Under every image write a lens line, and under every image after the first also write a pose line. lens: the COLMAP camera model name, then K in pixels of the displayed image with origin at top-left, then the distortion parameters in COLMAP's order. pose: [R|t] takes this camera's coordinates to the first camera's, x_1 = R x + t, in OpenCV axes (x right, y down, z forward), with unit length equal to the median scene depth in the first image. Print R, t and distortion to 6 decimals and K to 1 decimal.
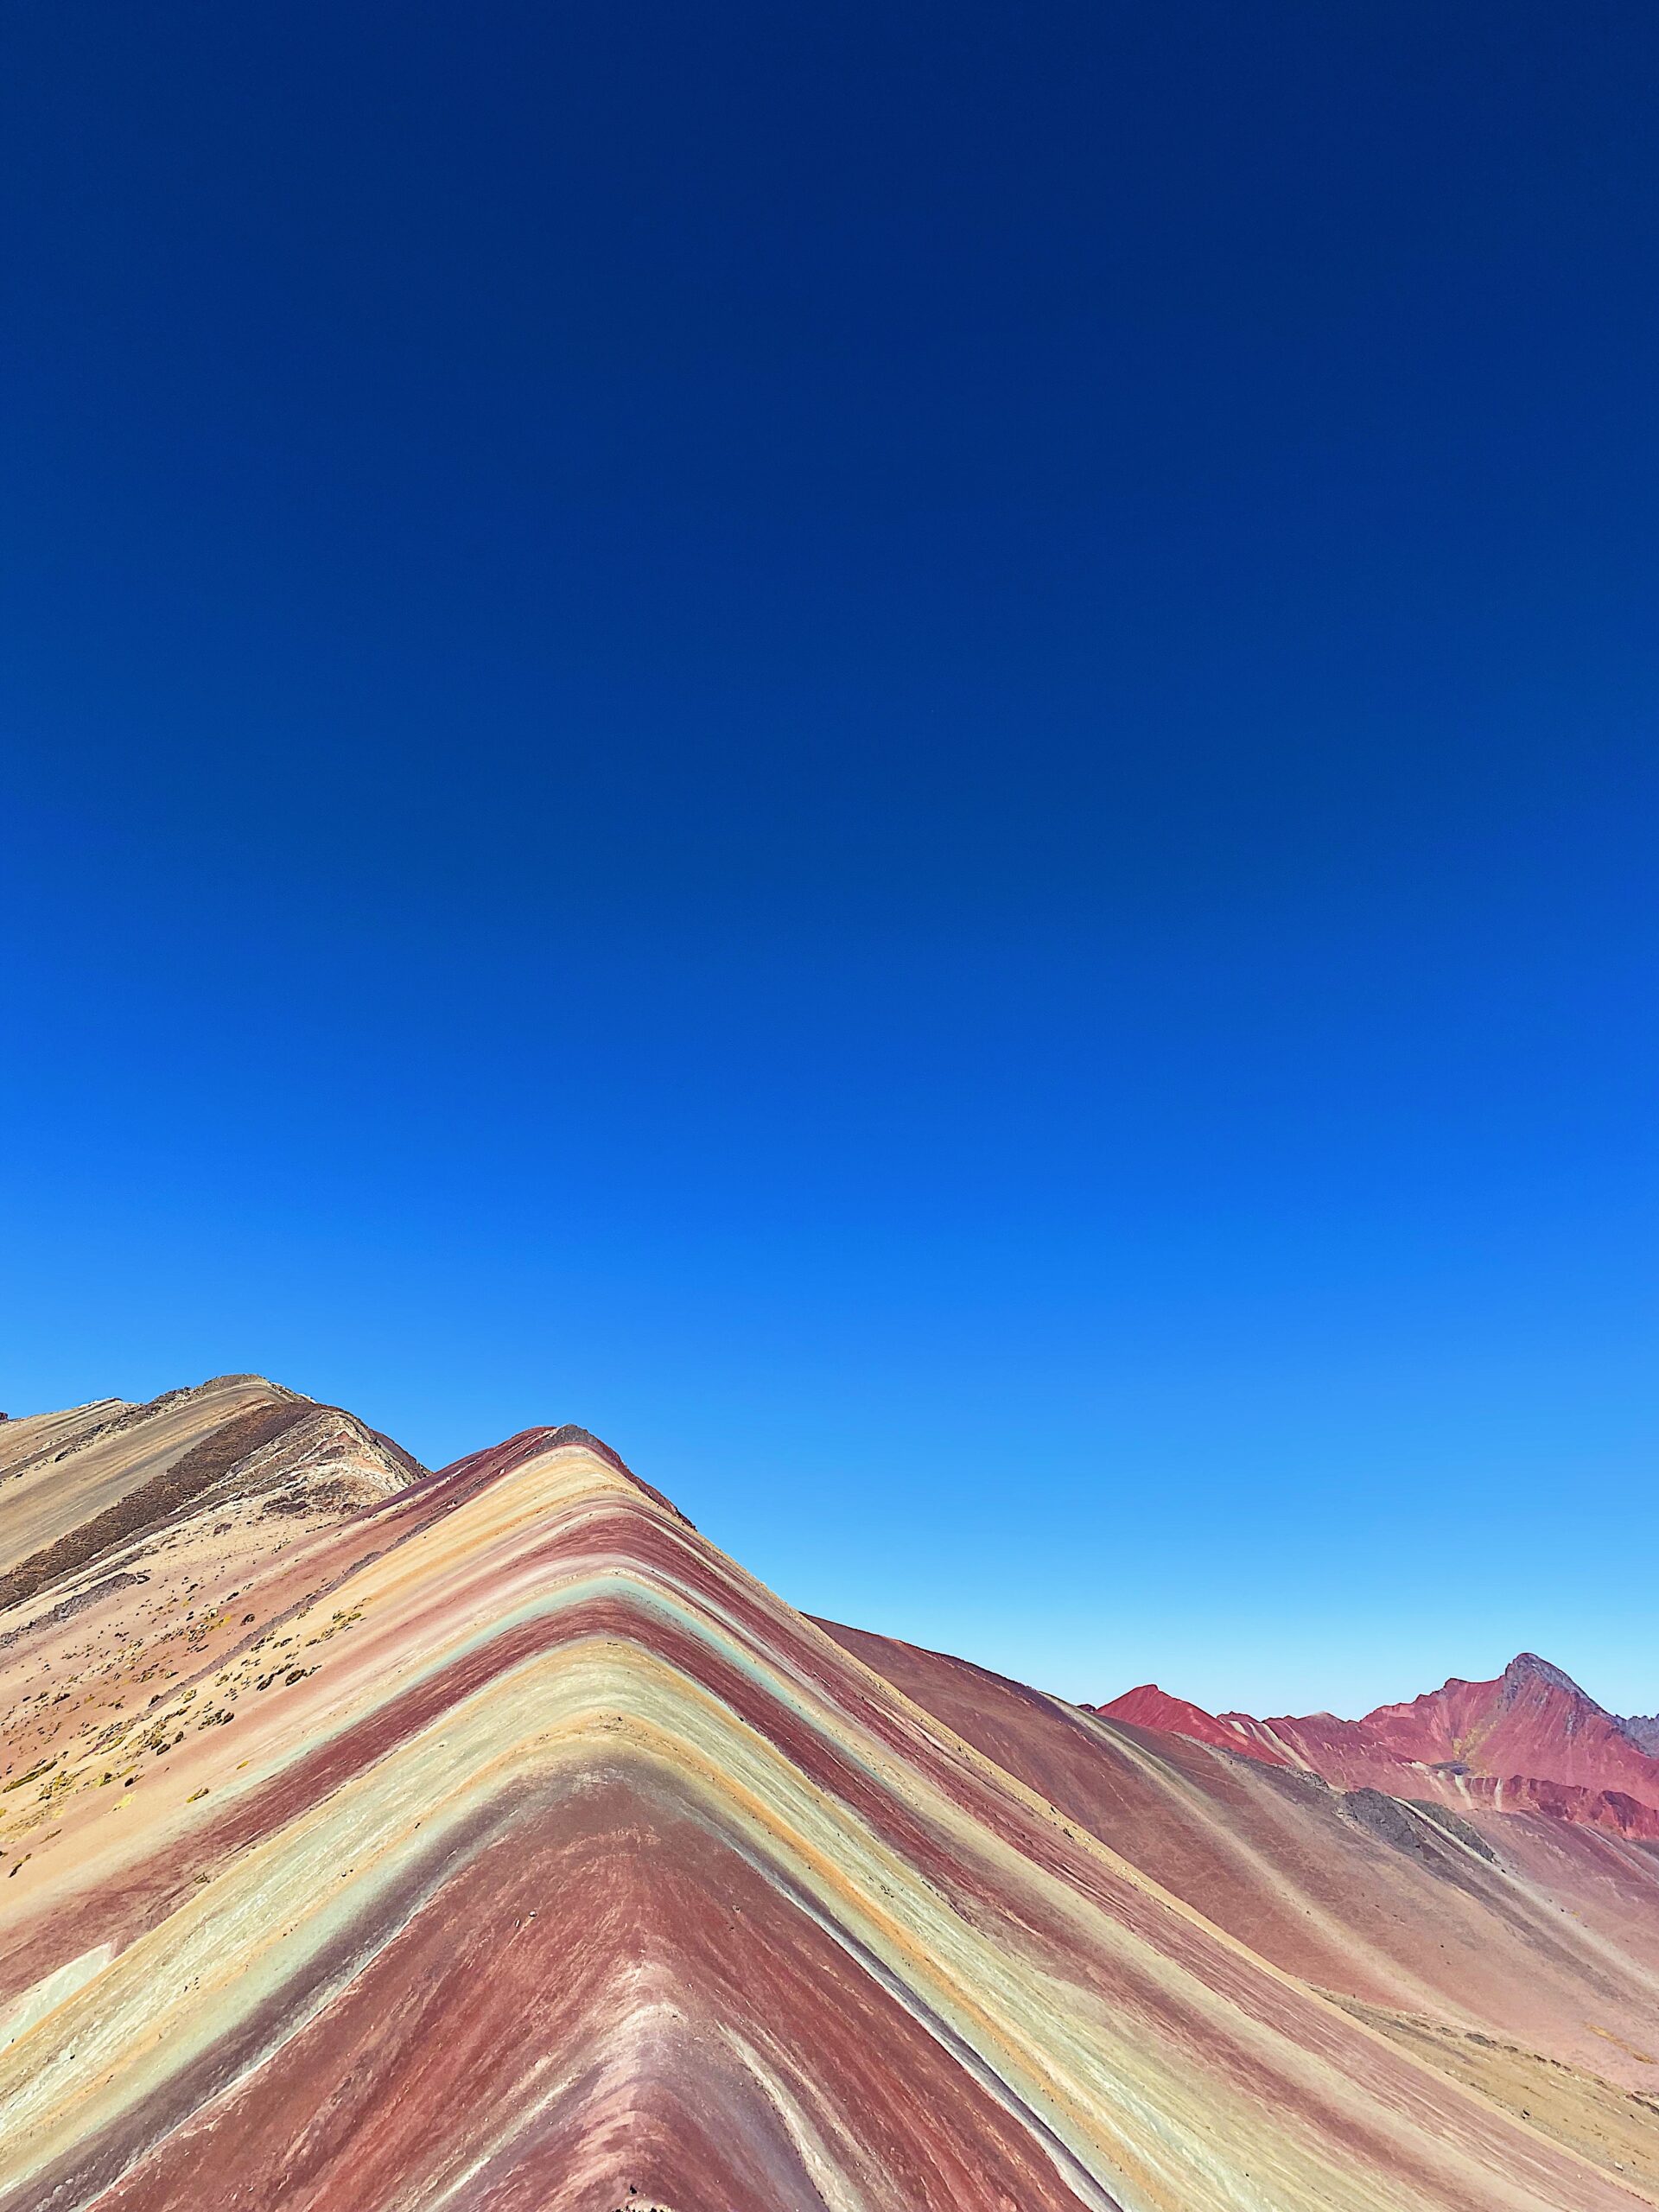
lens RADIAL K [[1692.7, 0, 829.5], [0, 1692.7, 1106.0], [0, 0, 1]] dist [0.024864, -0.009329]
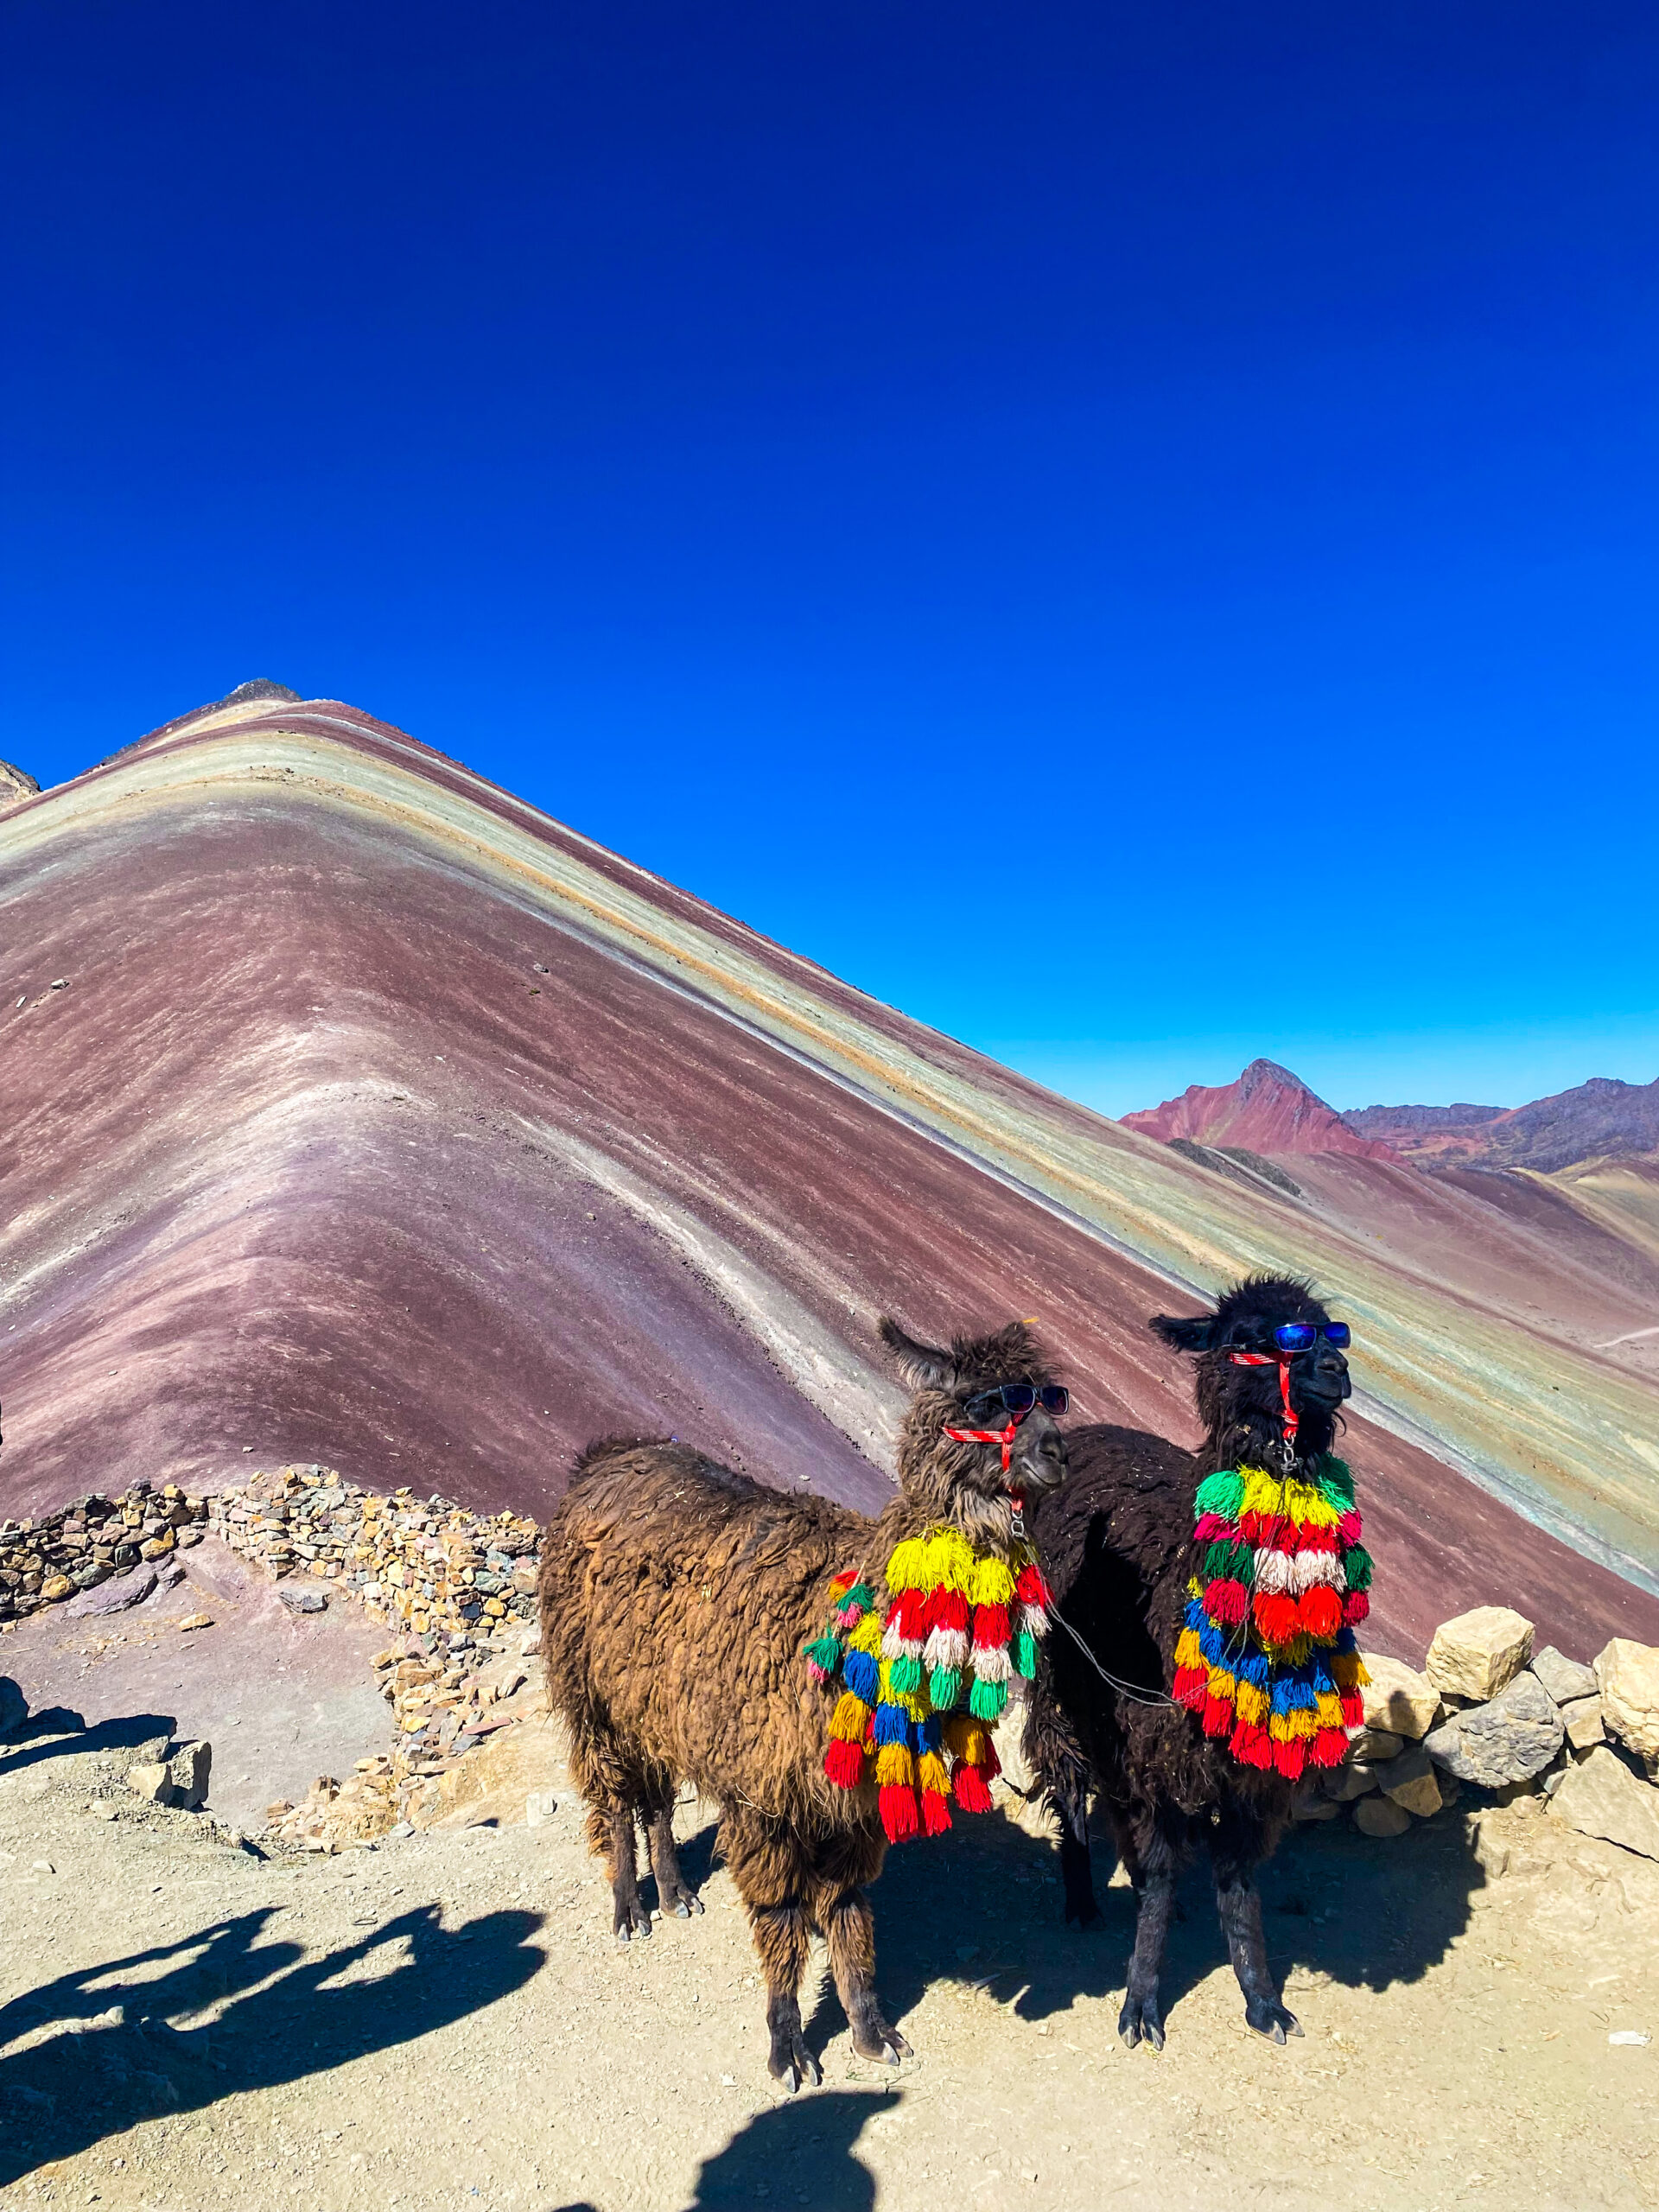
lens RADIAL K [[1654.2, 0, 829.5], [0, 1654.2, 1106.0], [0, 0, 1]] dist [0.156922, -0.397908]
pose [[0.989633, -0.058635, 0.131104, -0.040627], [0.015843, 0.951860, 0.306122, 0.387222], [-0.142742, -0.300871, 0.942922, 0.579509]]
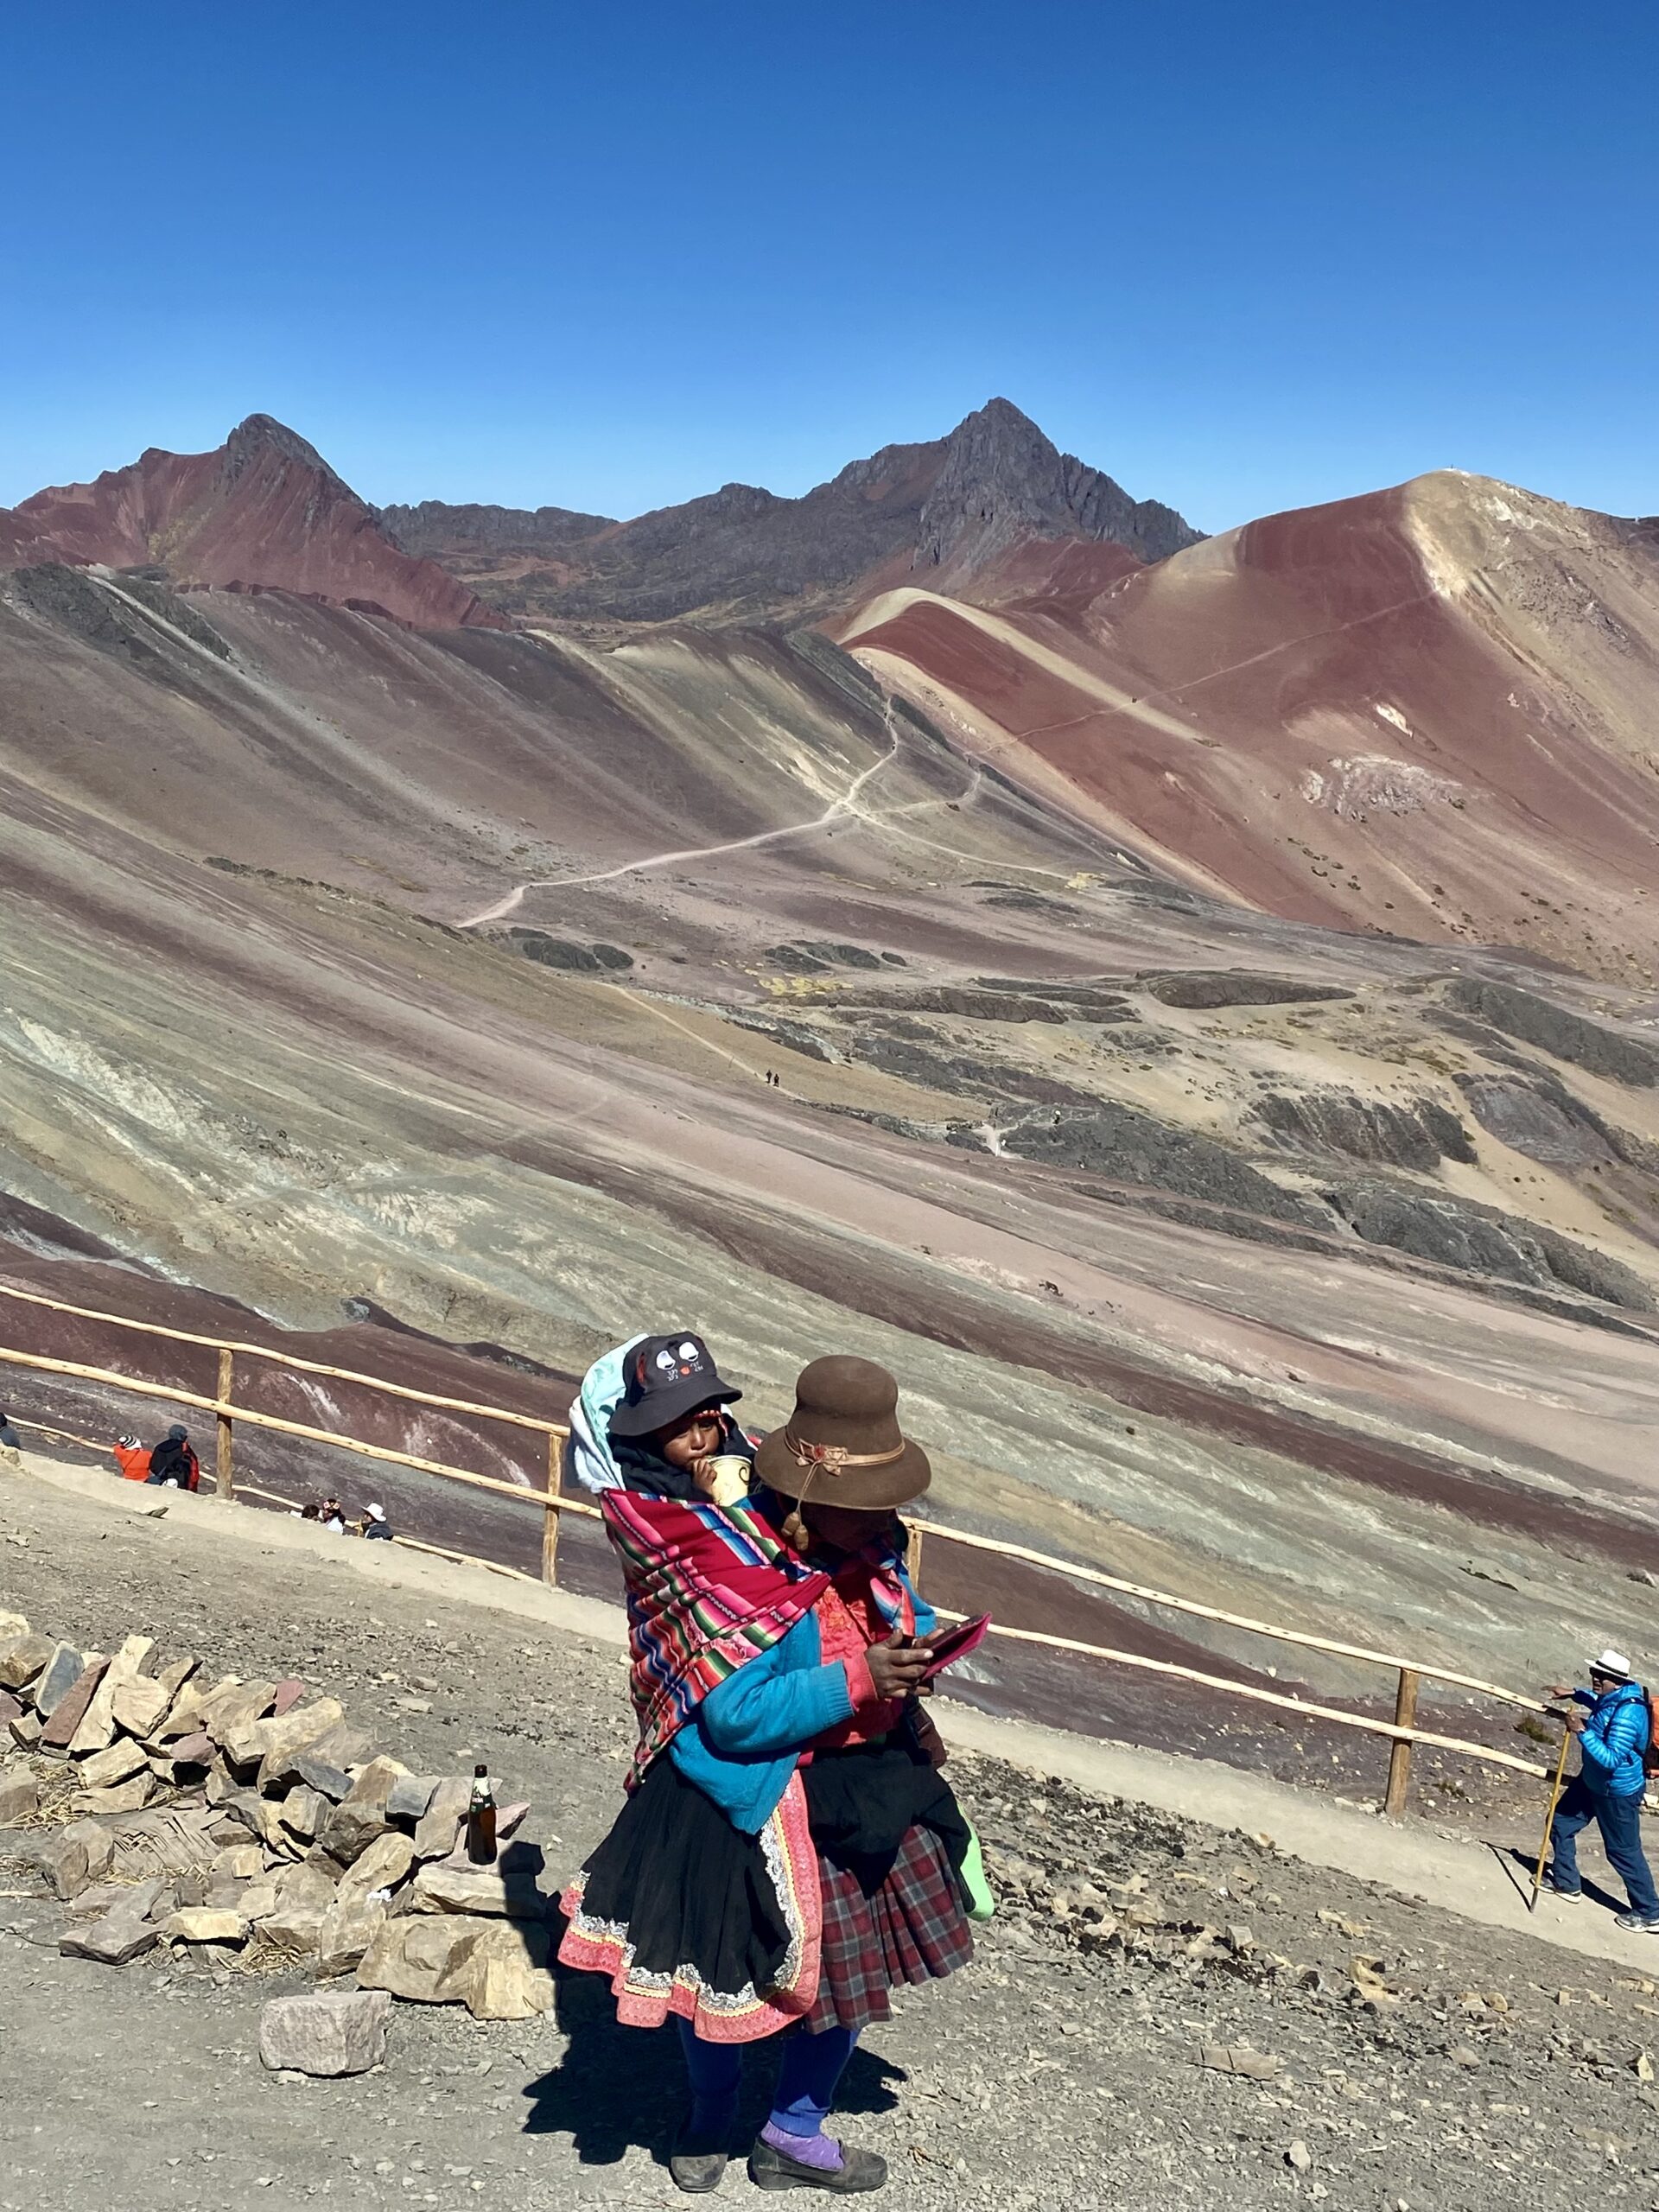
lens RADIAL K [[2568.2, 0, 829.5], [0, 2568.2, 1106.0], [0, 0, 1]] dist [0.207088, -0.799311]
pose [[0.833627, -0.121464, 0.538806, 0.012546], [-0.186677, 0.856152, 0.481825, 0.197555], [-0.519824, -0.502245, 0.691037, 0.241654]]
